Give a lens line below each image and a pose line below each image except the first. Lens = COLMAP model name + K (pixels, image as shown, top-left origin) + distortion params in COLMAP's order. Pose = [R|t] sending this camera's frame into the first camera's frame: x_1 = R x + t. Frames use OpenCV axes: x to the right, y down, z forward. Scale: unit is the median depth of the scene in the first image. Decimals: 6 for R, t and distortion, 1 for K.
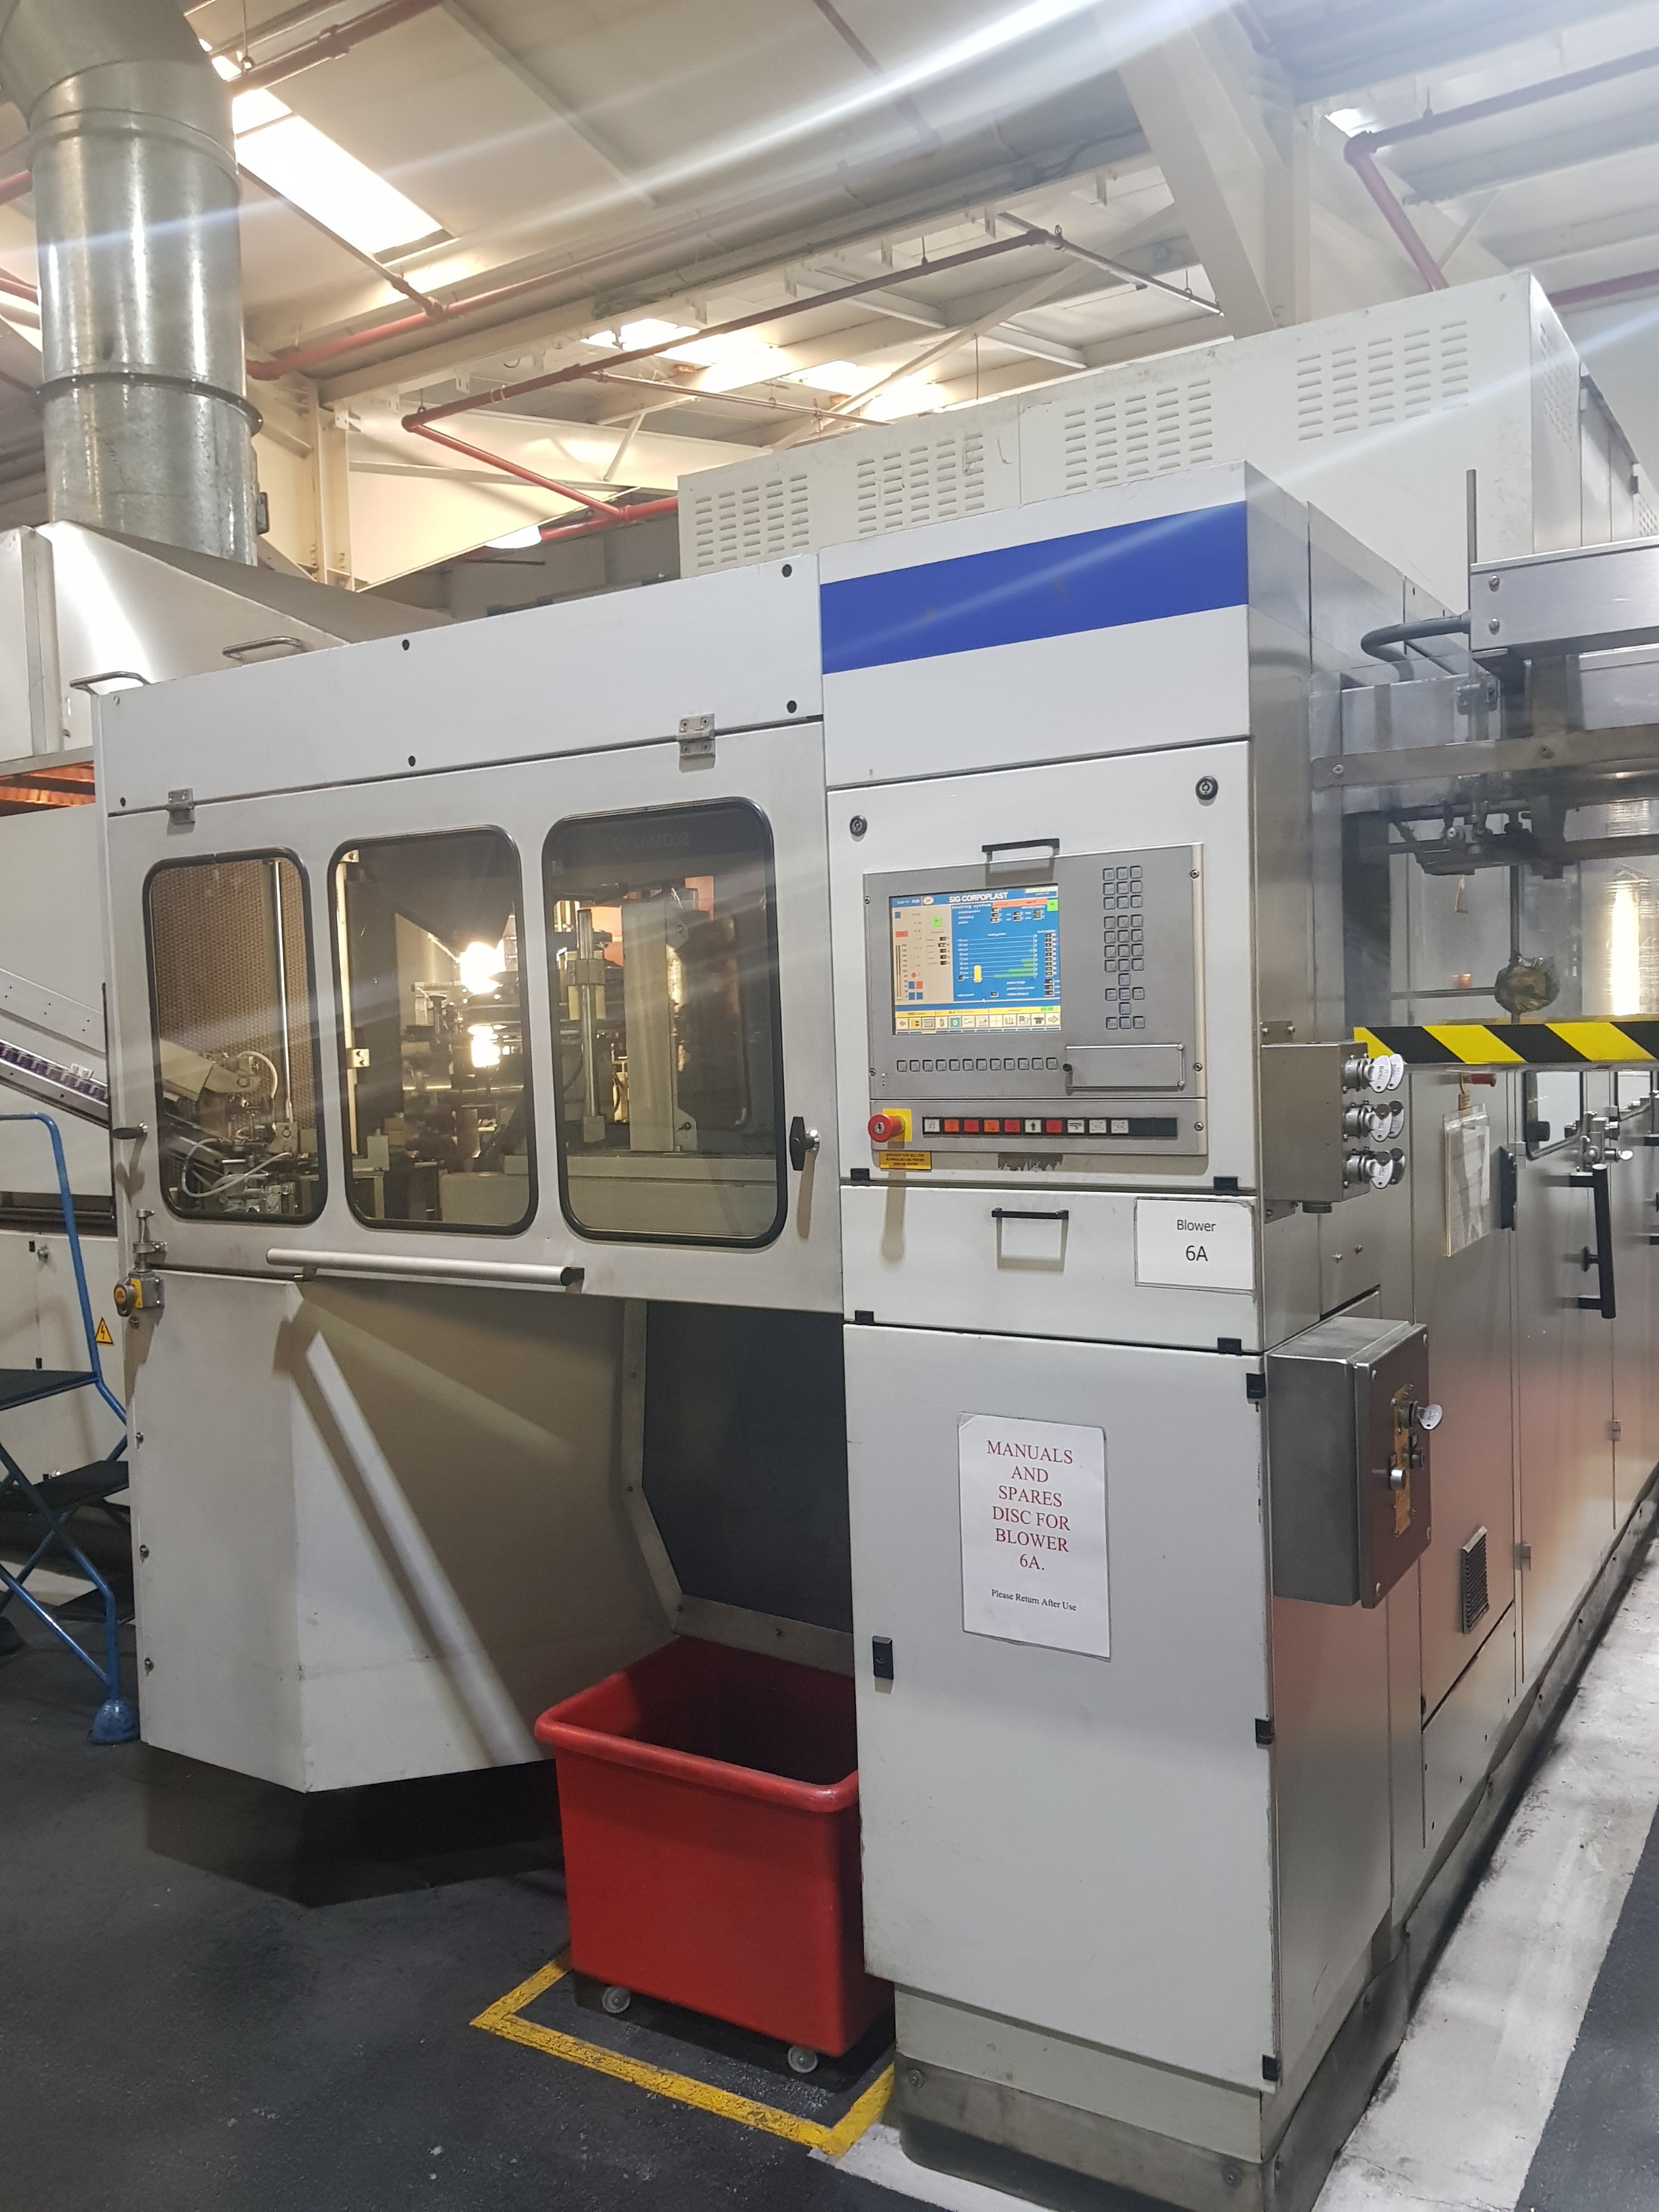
lens RADIAL K [[1742.8, 0, 820.4], [0, 1742.8, 1093.5], [0, 0, 1]] dist [0.059739, -0.103536]
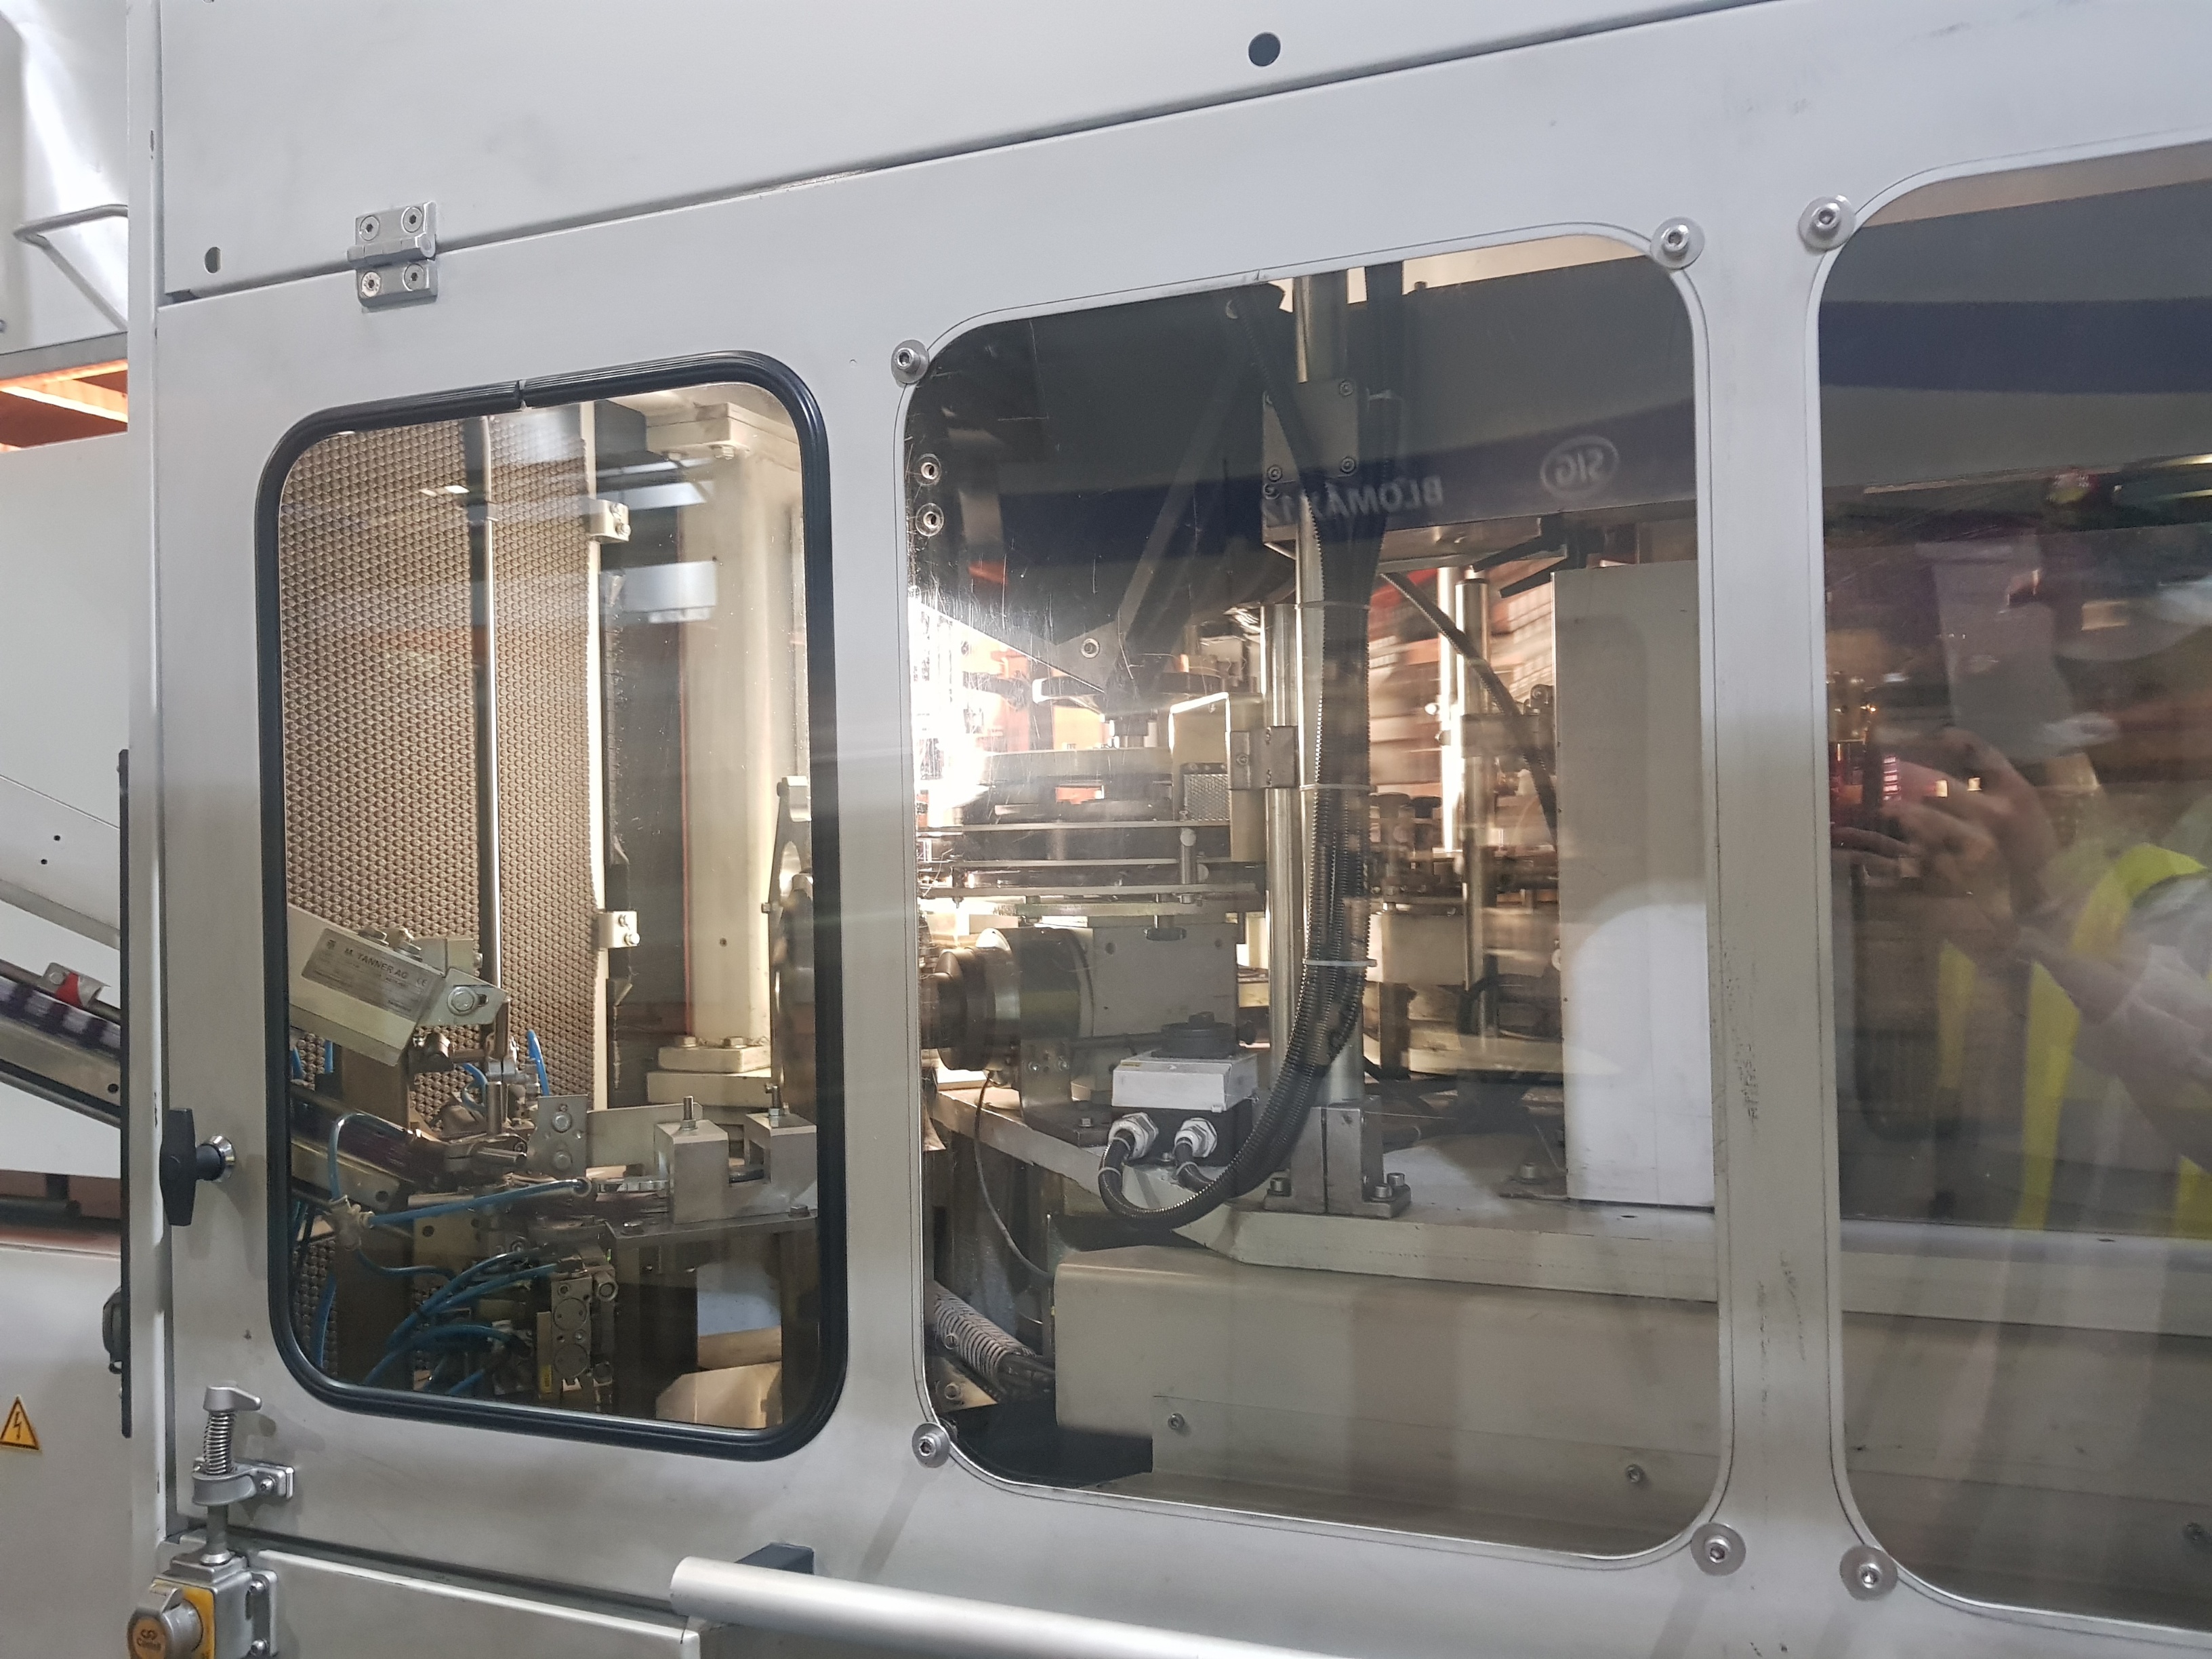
lens RADIAL K [[1742.8, 0, 1113.0], [0, 1742.8, 823.2], [0, 0, 1]] dist [0.059739, -0.103536]
pose [[0.983331, 0.014494, 0.181243, -0.401016], [-0.003142, 0.998023, -0.062765, -0.036101], [-0.181795, 0.061149, 0.981433, 0.886186]]
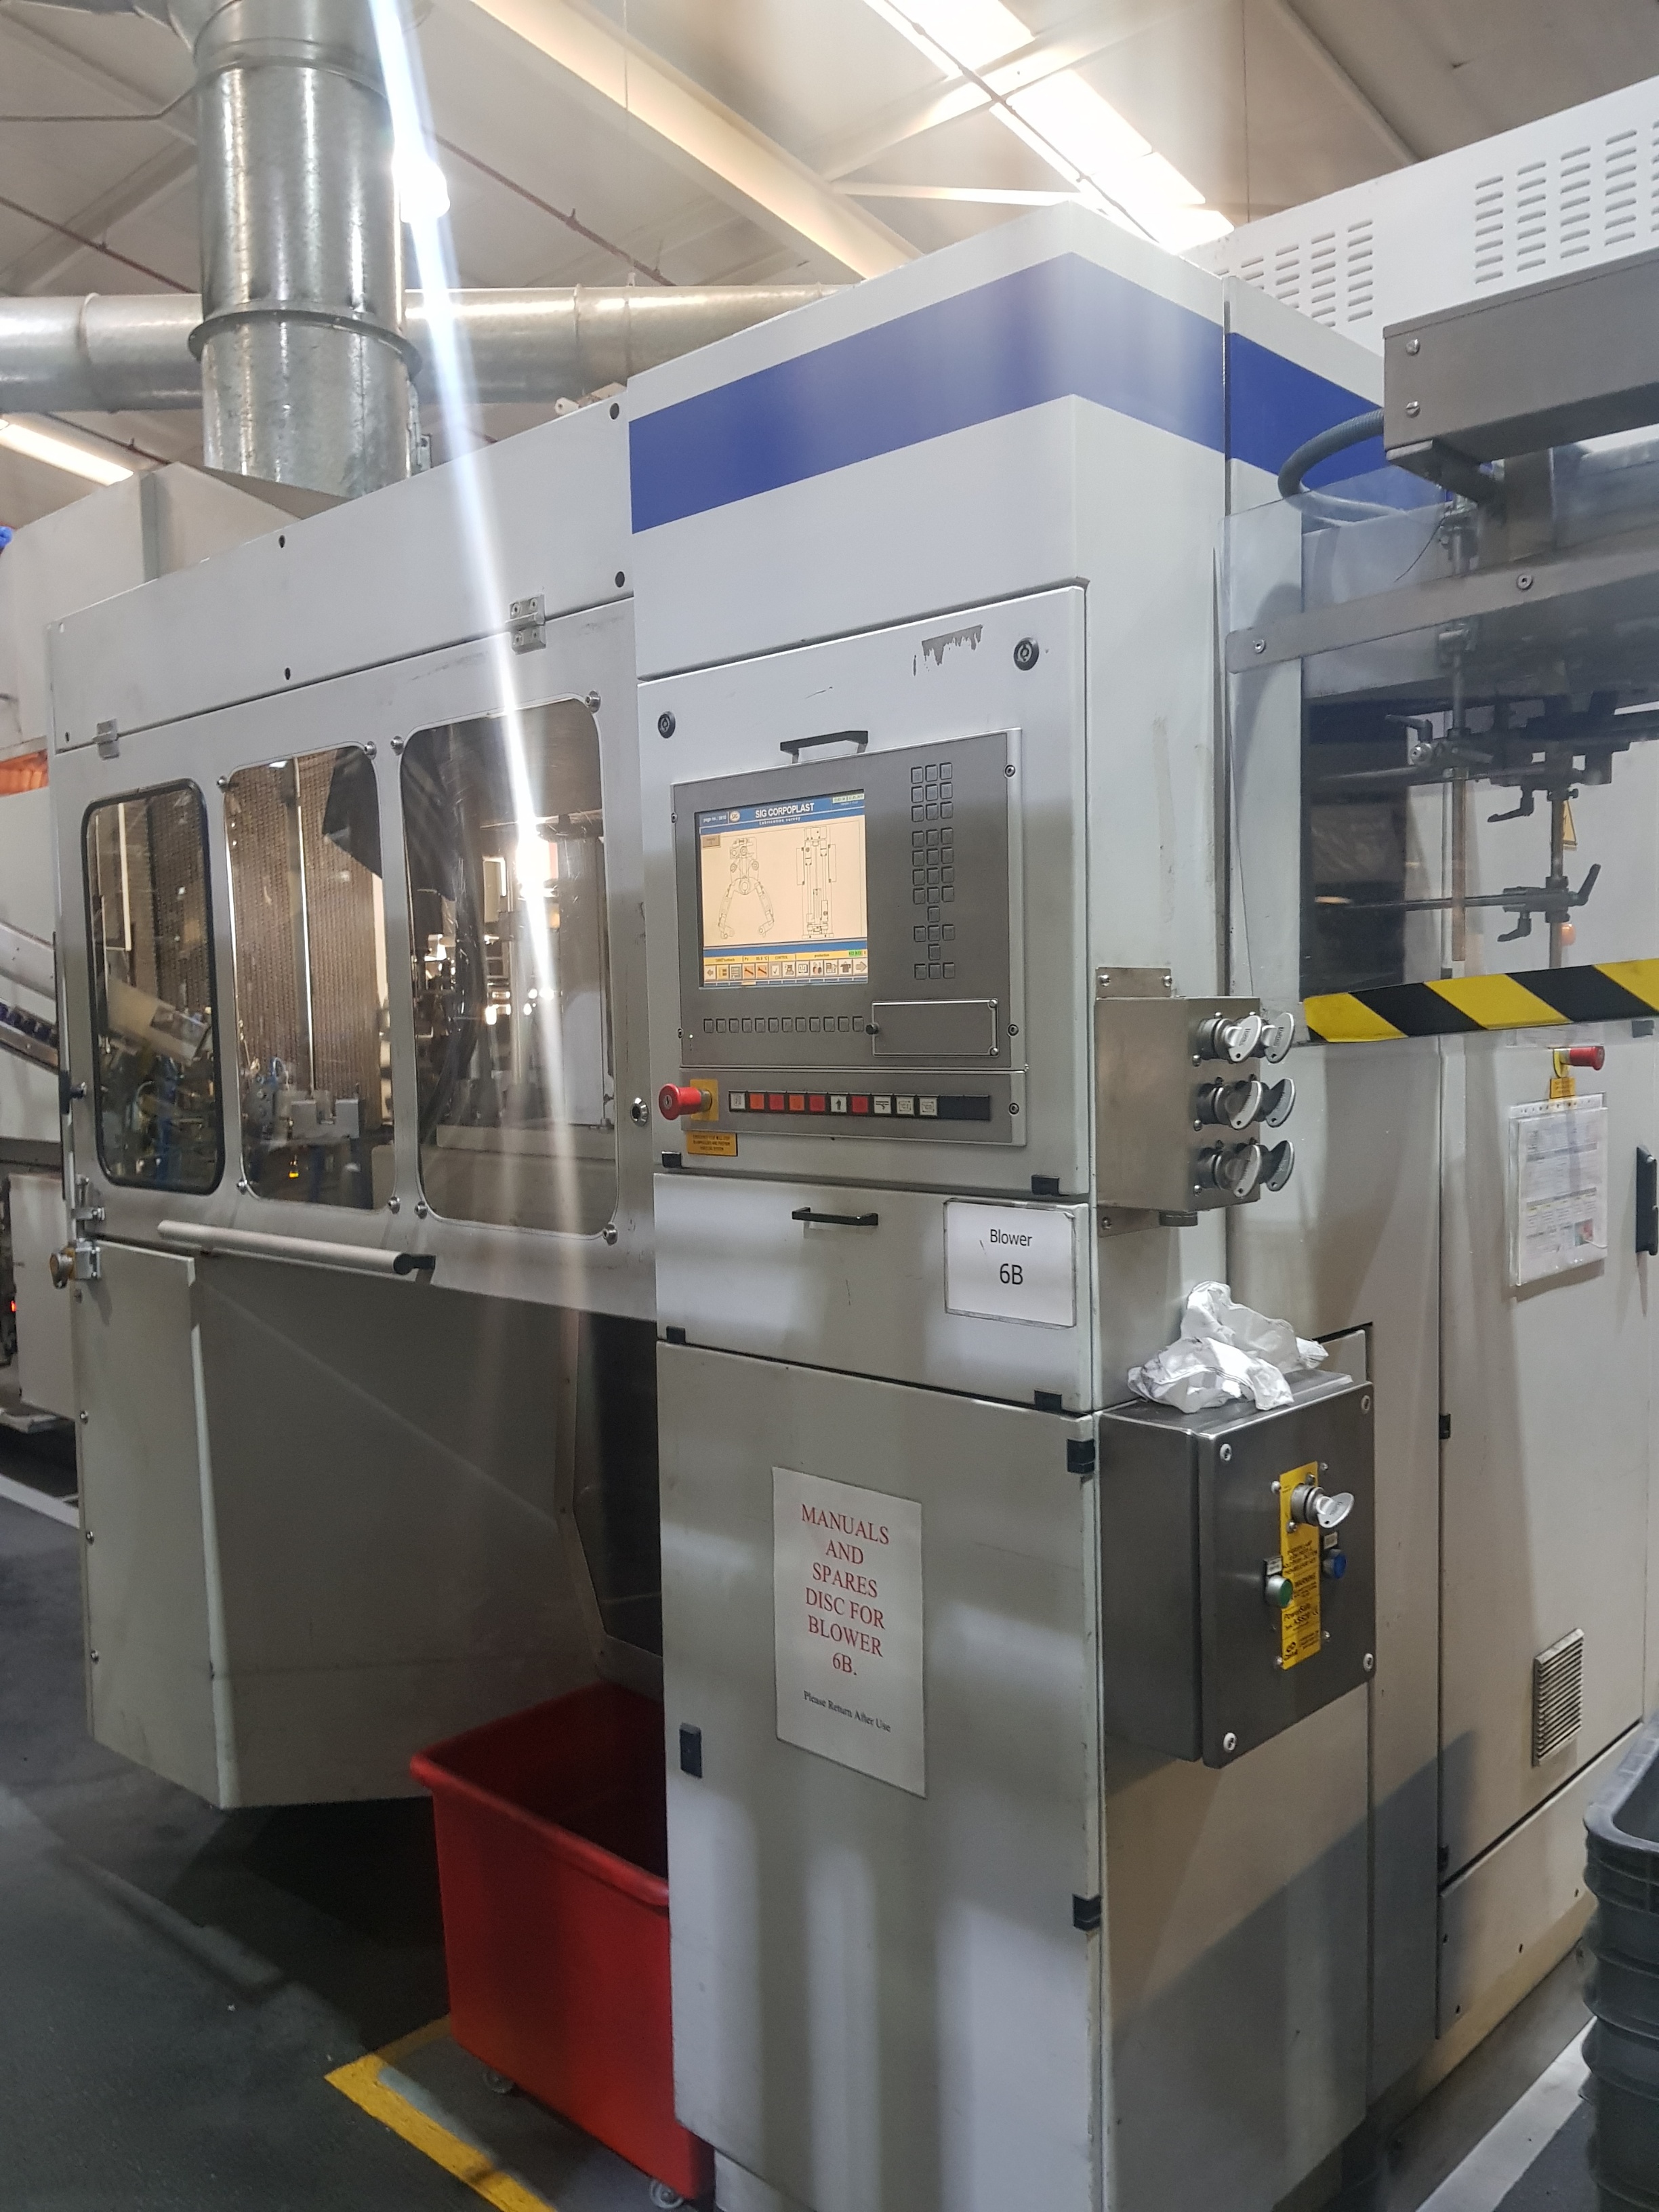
lens RADIAL K [[1742.8, 0, 840.6], [0, 1742.8, 1066.2], [0, 0, 1]] dist [0.059739, -0.103536]
pose [[0.981587, 0.013603, -0.190530, 0.266066], [-0.012418, 0.999895, 0.007414, -0.003947], [0.190611, -0.004912, 0.981653, 0.238086]]
